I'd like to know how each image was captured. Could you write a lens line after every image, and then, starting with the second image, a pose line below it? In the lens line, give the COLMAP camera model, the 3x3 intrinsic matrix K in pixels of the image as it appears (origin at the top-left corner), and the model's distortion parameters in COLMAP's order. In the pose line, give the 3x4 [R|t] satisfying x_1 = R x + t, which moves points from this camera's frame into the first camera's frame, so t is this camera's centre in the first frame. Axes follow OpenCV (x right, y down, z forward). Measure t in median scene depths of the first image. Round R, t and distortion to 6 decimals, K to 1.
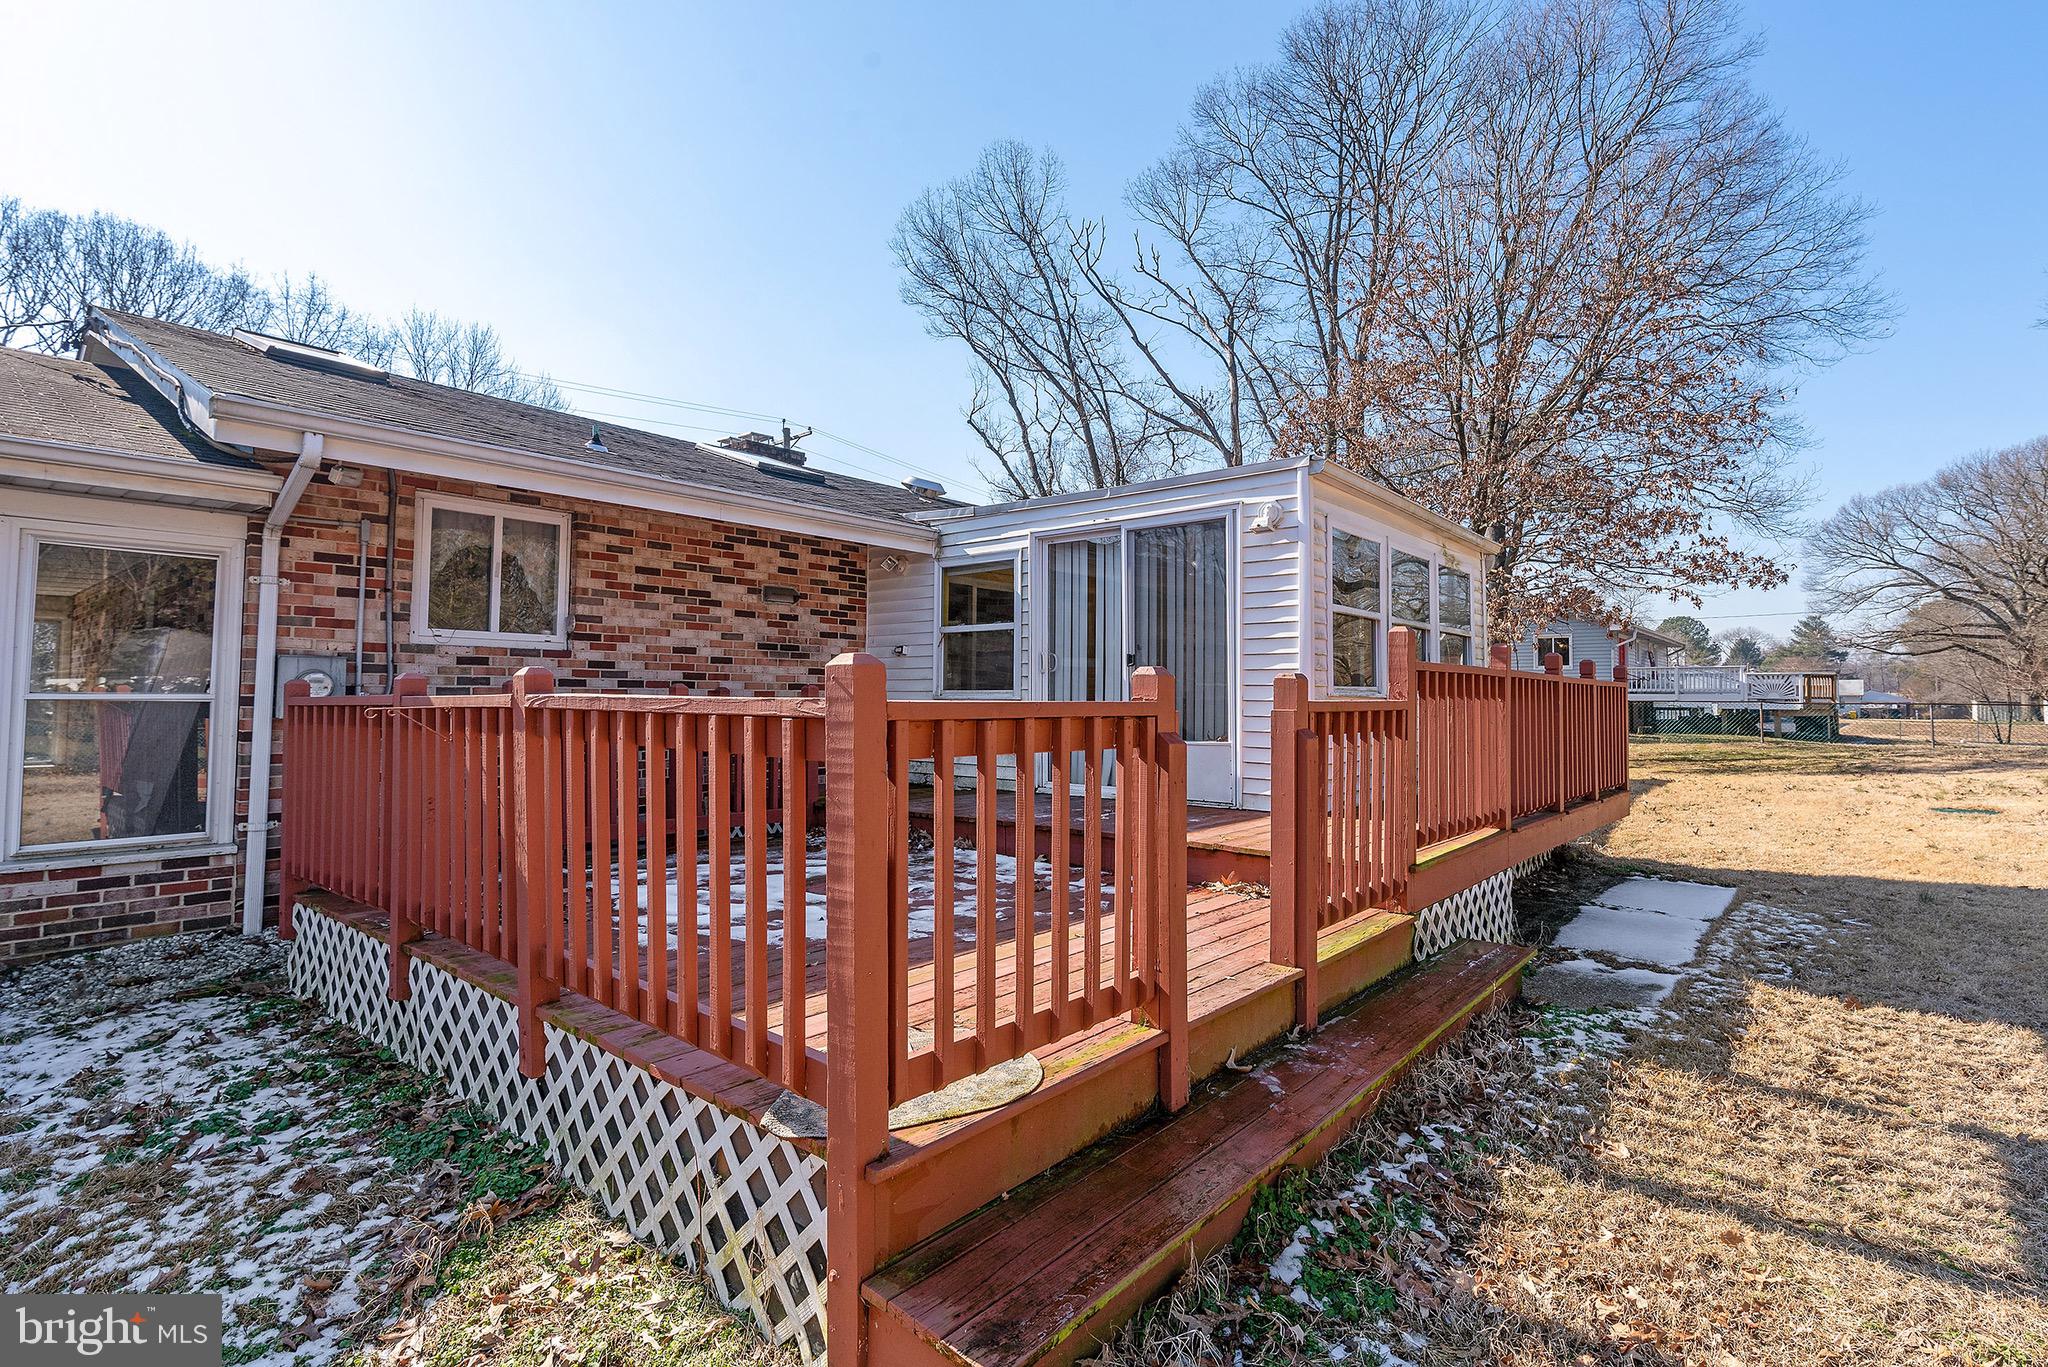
lens RADIAL K [[976.0, 0, 1026.0], [0, 976.0, 671.8], [0, 0, 1]] dist [0.003643, 0.000350]
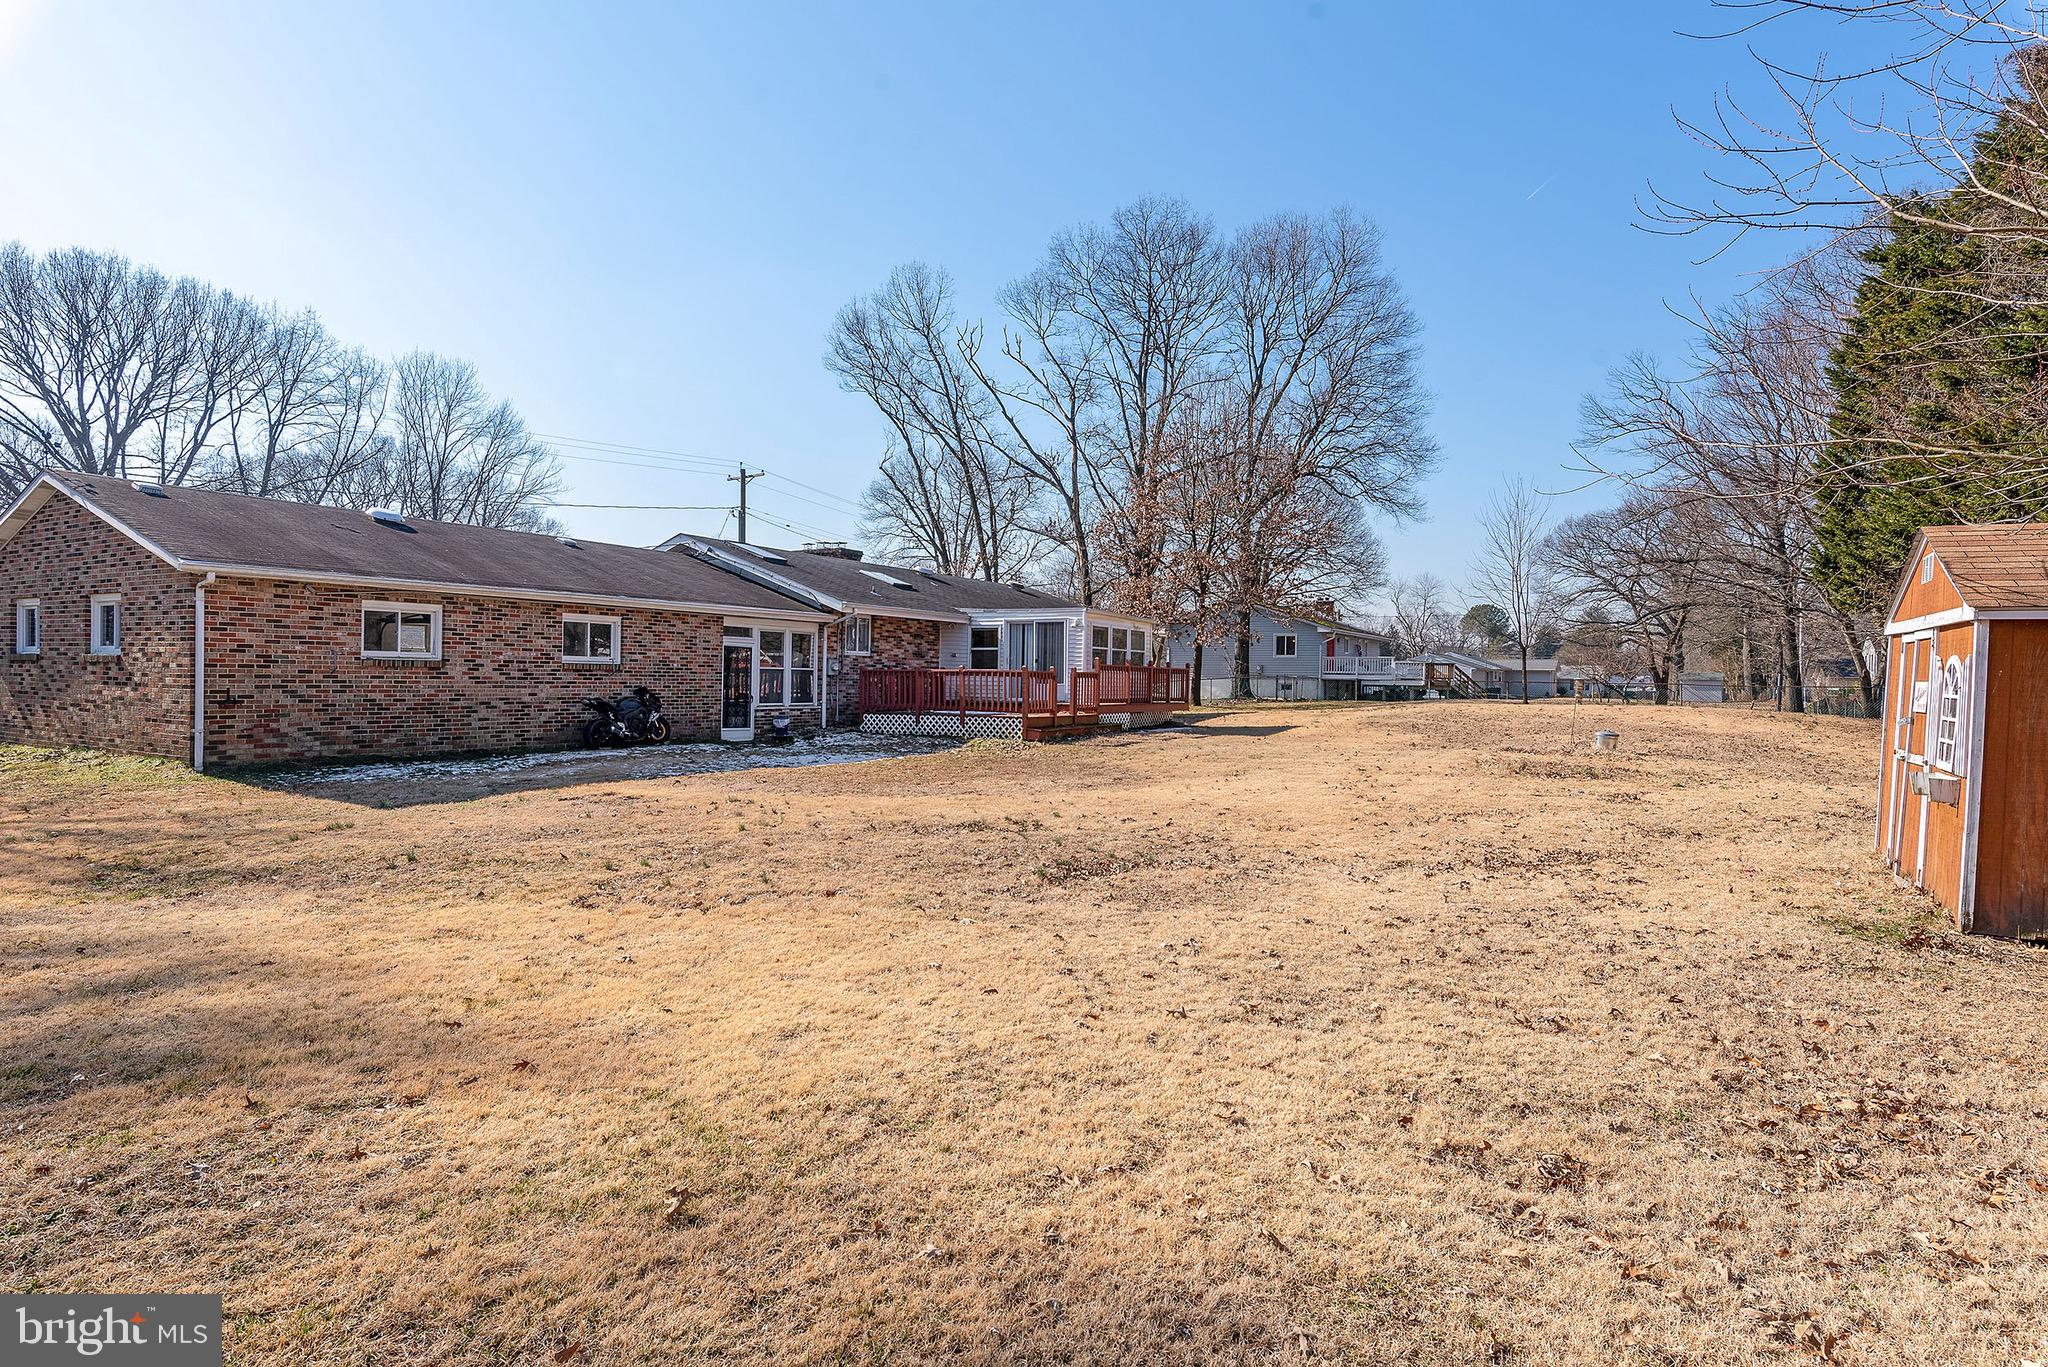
lens RADIAL K [[1113.5, 0, 1022.1], [0, 1113.5, 683.5], [0, 0, 1]] dist [0.000870, 0.000020]
pose [[0.986821, 0.008301, 0.161603, -0.113421], [-0.013637, 0.999397, 0.031942, -0.011288], [-0.161240, -0.033724, 0.986339, -0.564986]]
